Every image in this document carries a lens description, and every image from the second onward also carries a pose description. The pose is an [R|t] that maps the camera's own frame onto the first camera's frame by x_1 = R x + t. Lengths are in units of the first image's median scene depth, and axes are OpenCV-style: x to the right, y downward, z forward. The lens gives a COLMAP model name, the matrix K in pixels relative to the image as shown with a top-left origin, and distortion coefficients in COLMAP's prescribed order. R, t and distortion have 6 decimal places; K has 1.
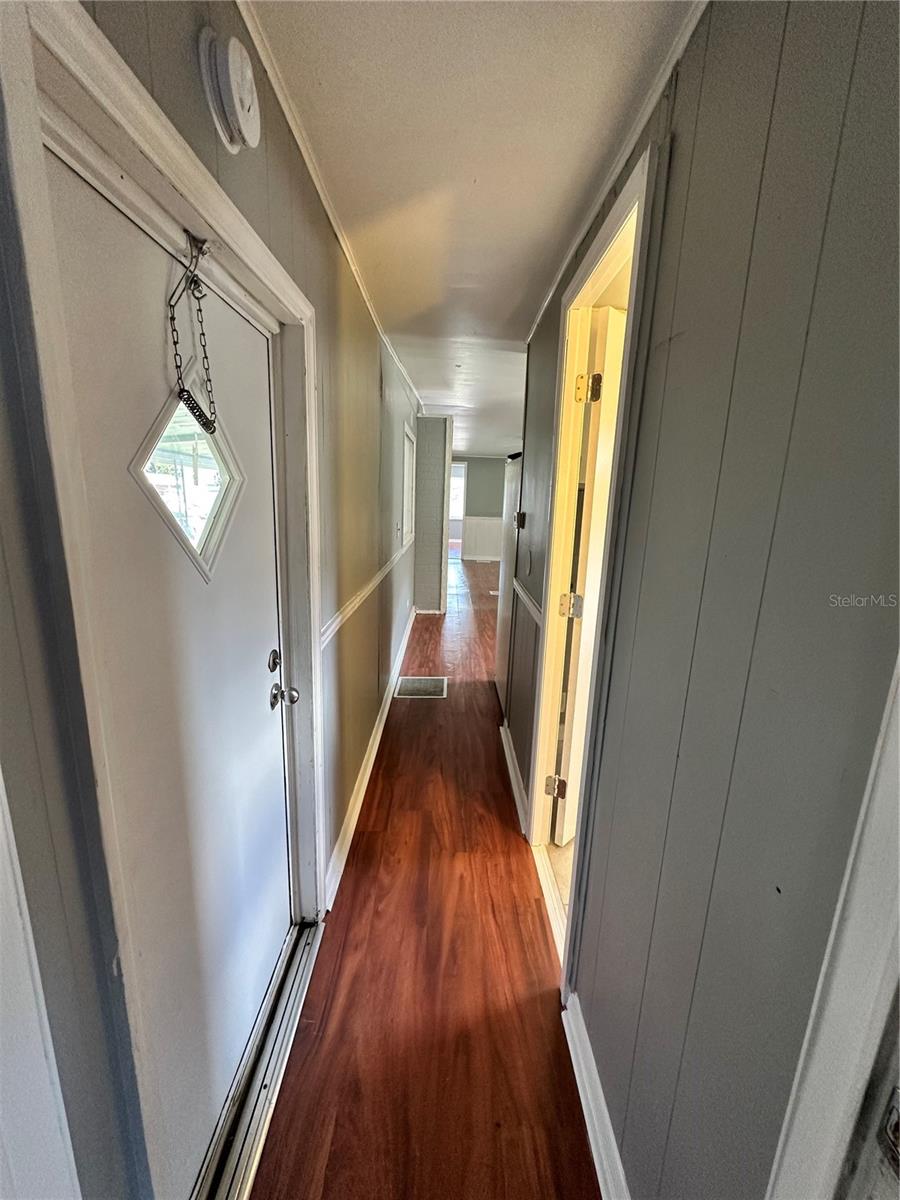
lens RADIAL K [[482.1, 0, 451.1], [0, 482.1, 599.4], [0, 0, 1]] dist [-0.002480, 0.000978]
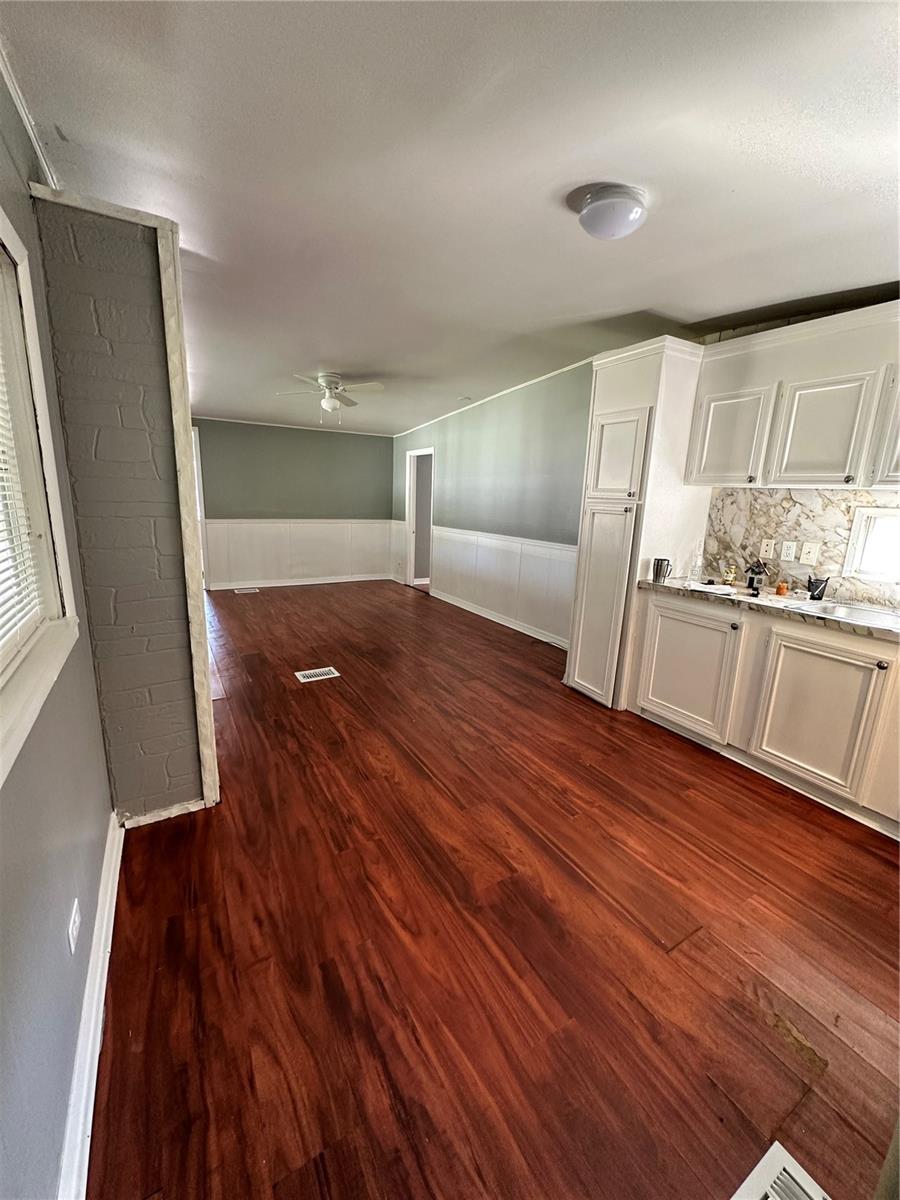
lens RADIAL K [[482.1, 0, 453.2], [0, 482.1, 601.8], [0, 0, 1]] dist [-0.002480, 0.000978]
pose [[0.861202, -0.114597, 0.495176, -0.034059], [0.102090, 0.993397, 0.052346, -0.185281], [-0.497905, 0.005472, 0.867214, 0.871544]]
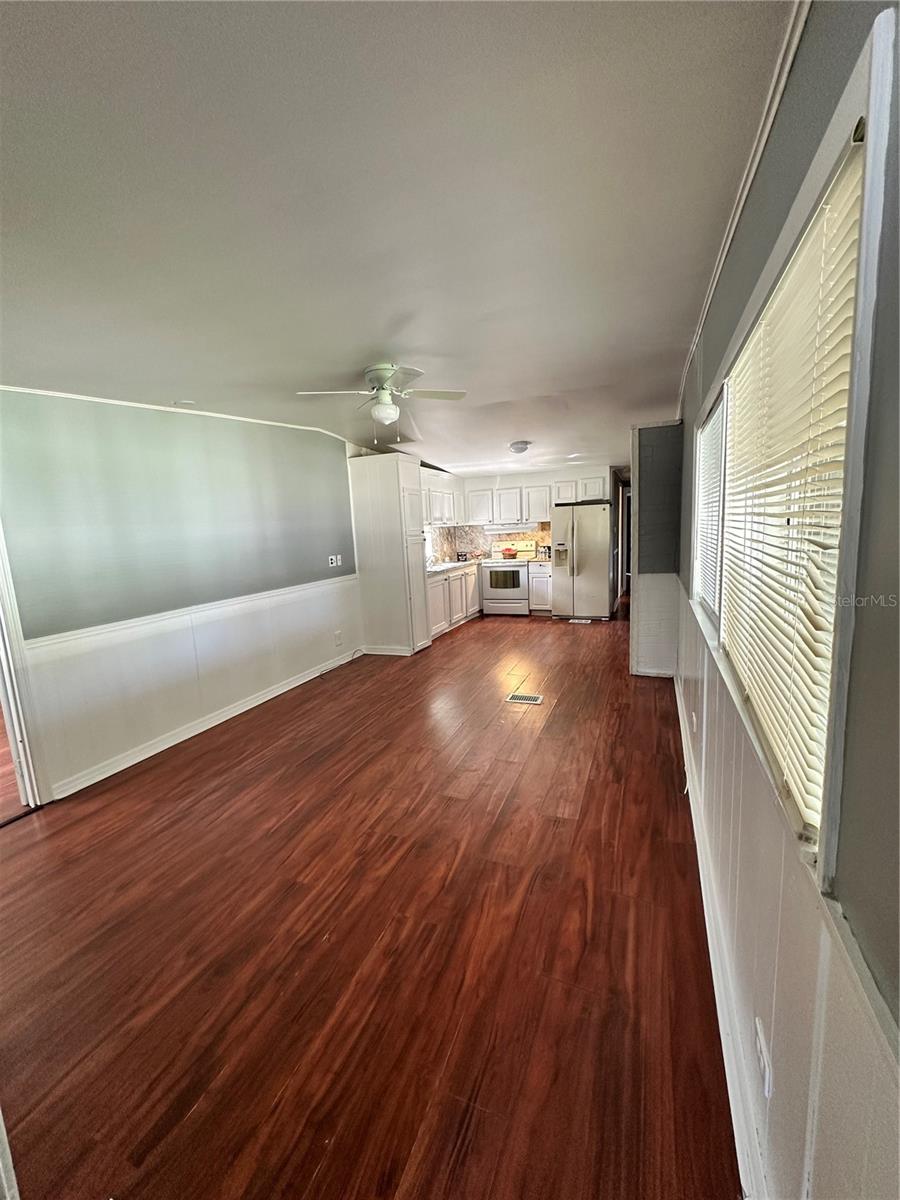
lens RADIAL K [[482.1, 0, 450.8], [0, 482.1, 598.6], [0, 0, 1]] dist [-0.002480, 0.000978]
pose [[-0.922146, -0.045290, 0.384183, -0.055060], [0.100030, 0.931429, 0.349905, -0.596885], [-0.373686, 0.361093, -0.854383, 2.667909]]
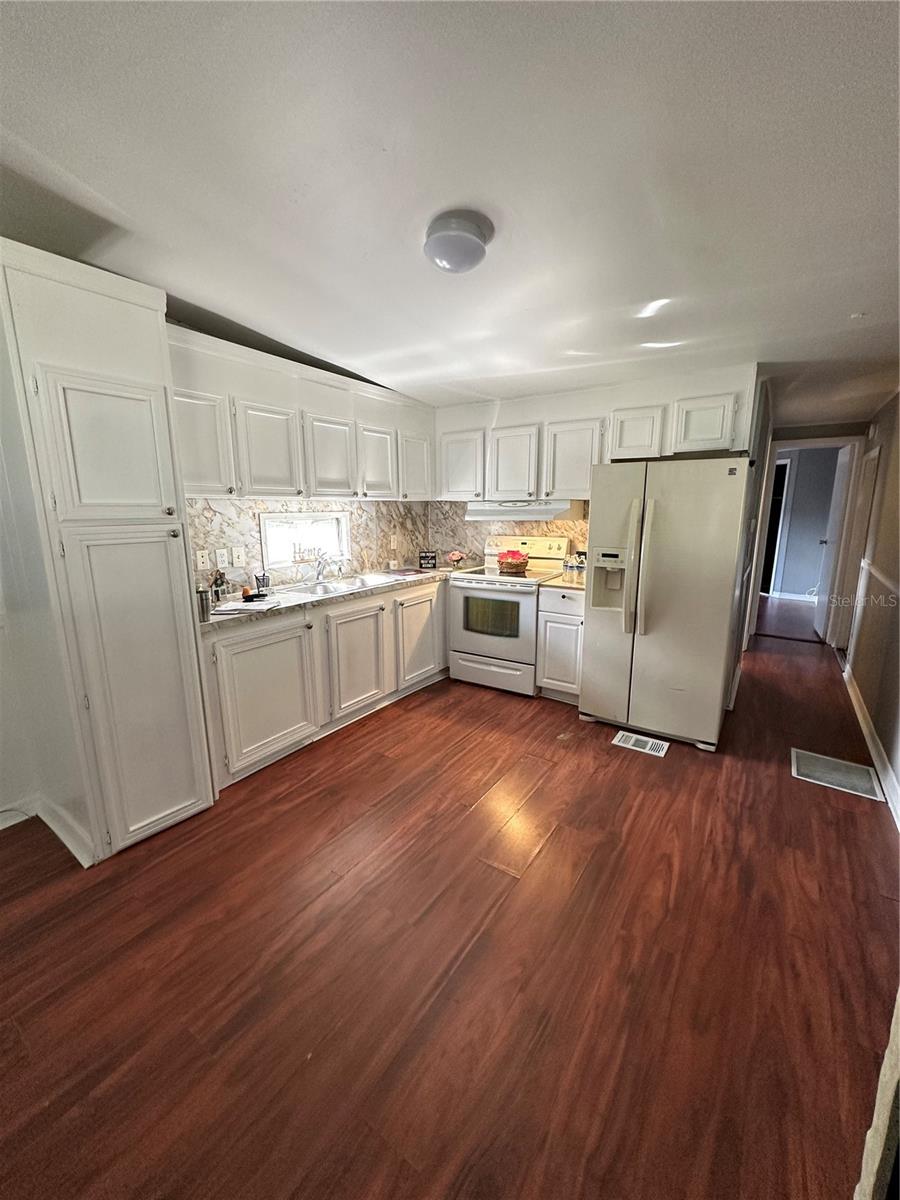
lens RADIAL K [[482.1, 0, 446.6], [0, 482.1, 601.4], [0, 0, 1]] dist [-0.002480, 0.000978]
pose [[-0.826294, -0.140487, 0.545437, 0.056230], [0.095979, 0.919109, 0.382134, -0.363097], [-0.555001, 0.368106, -0.745970, 1.637058]]
